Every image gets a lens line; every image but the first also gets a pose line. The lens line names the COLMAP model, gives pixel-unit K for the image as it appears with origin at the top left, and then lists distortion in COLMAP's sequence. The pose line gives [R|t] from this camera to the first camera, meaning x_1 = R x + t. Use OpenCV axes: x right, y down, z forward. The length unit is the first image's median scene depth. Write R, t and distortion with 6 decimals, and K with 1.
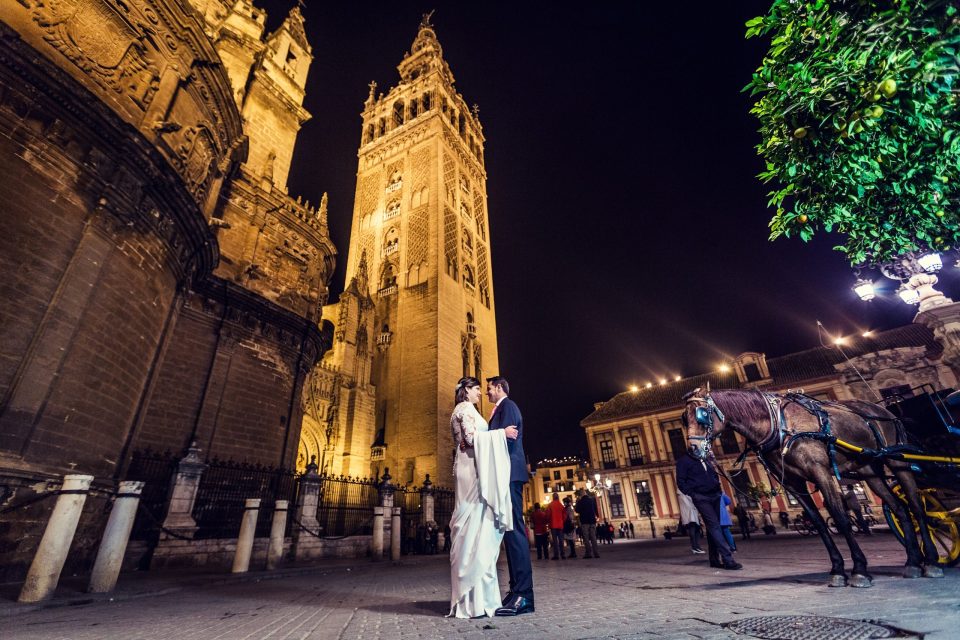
lens RADIAL K [[420.7, 0, 470.9], [0, 420.7, 313.6], [0, 0, 1]] dist [0.005600, -0.003055]
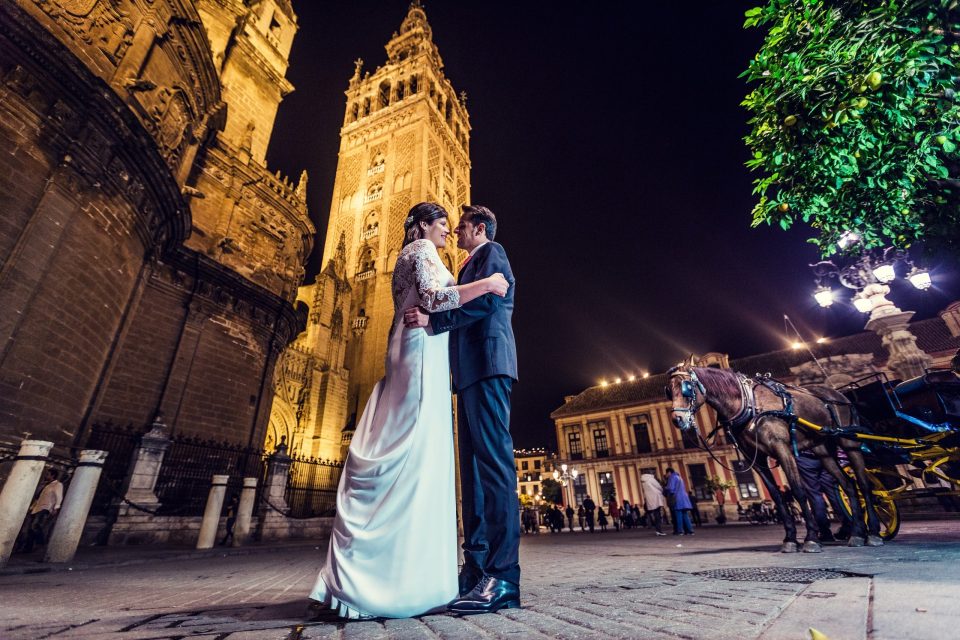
lens RADIAL K [[420.7, 0, 472.3], [0, 420.7, 316.2], [0, 0, 1]] dist [0.005600, -0.003055]
pose [[0.996866, 0.048665, 0.062363, -0.007353], [-0.050174, 0.998479, 0.022865, 0.010412], [-0.061155, -0.025922, 0.997792, -0.002298]]
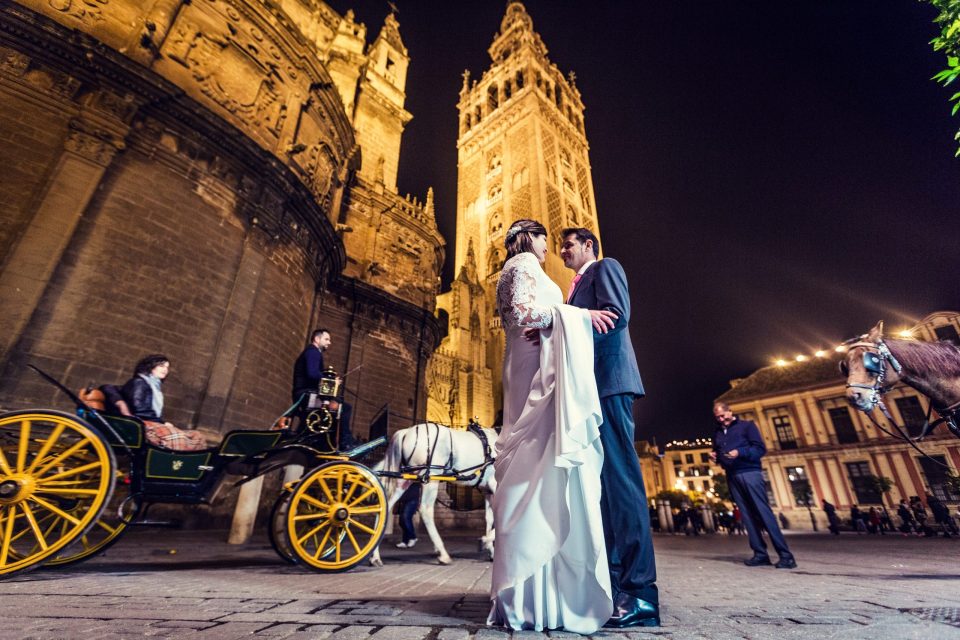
lens RADIAL K [[420.7, 0, 472.3], [0, 420.7, 314.6], [0, 0, 1]] dist [0.005600, -0.003055]
pose [[0.964640, -0.066906, -0.254936, 0.001126], [0.077127, 0.996561, 0.030301, 0.005188], [0.252032, -0.048892, 0.966483, -0.002893]]
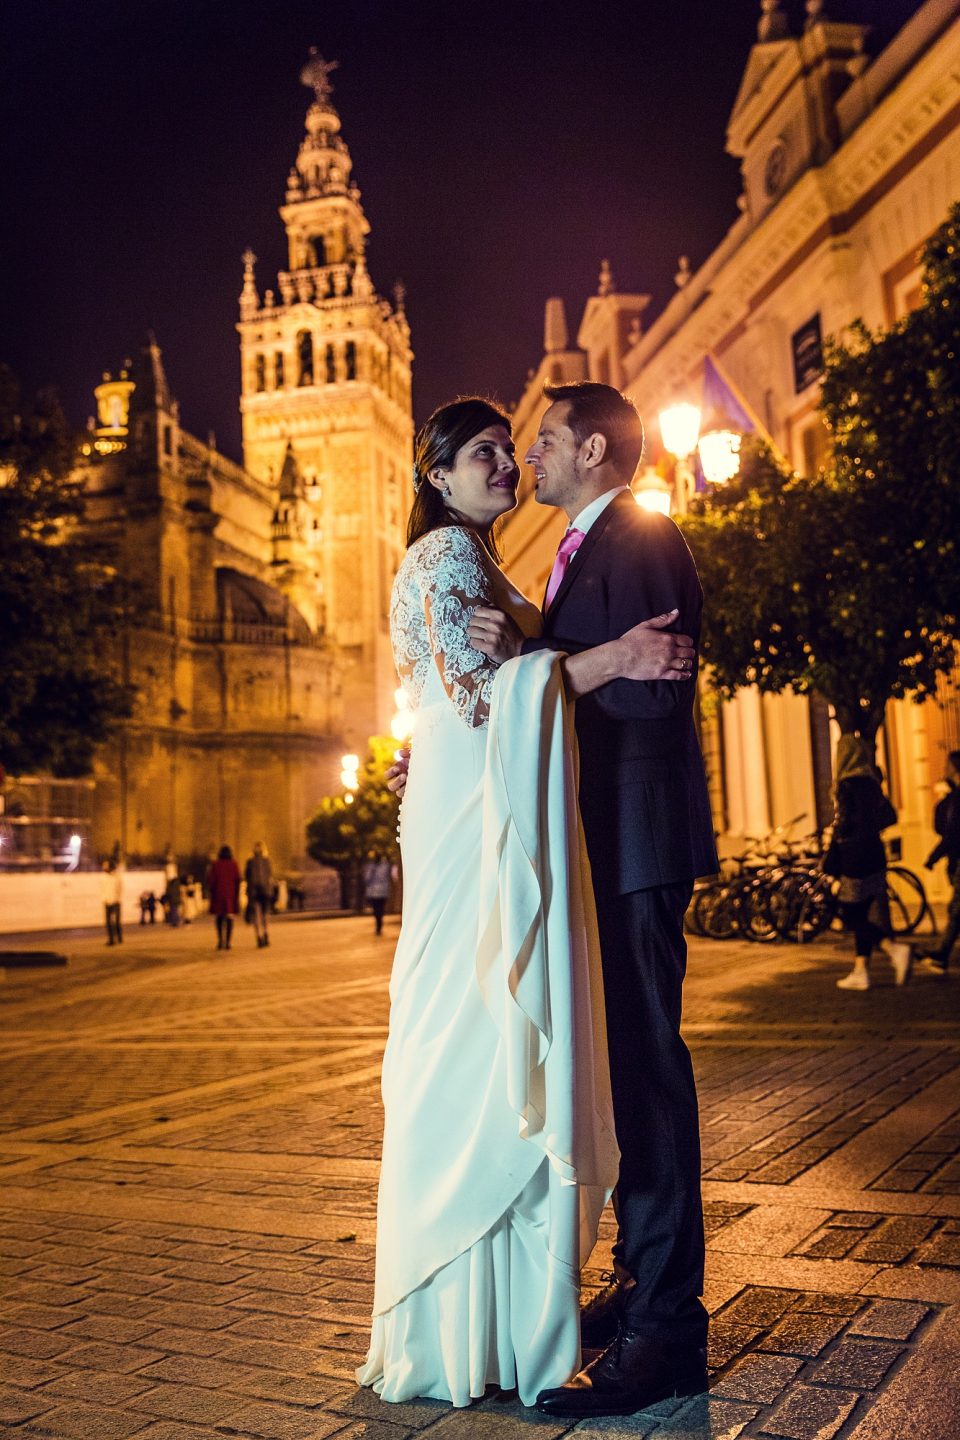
lens RADIAL K [[1440.0, 0, 480.3], [0, 1440.0, 720.0], [0, 0, 1]] dist [0.003770, 0.000000]
pose [[0.968467, 0.033065, 0.246938, -0.764513], [-0.114075, 0.940004, 0.321528, -1.176926], [-0.221491, -0.339559, 0.914134, -2.435149]]
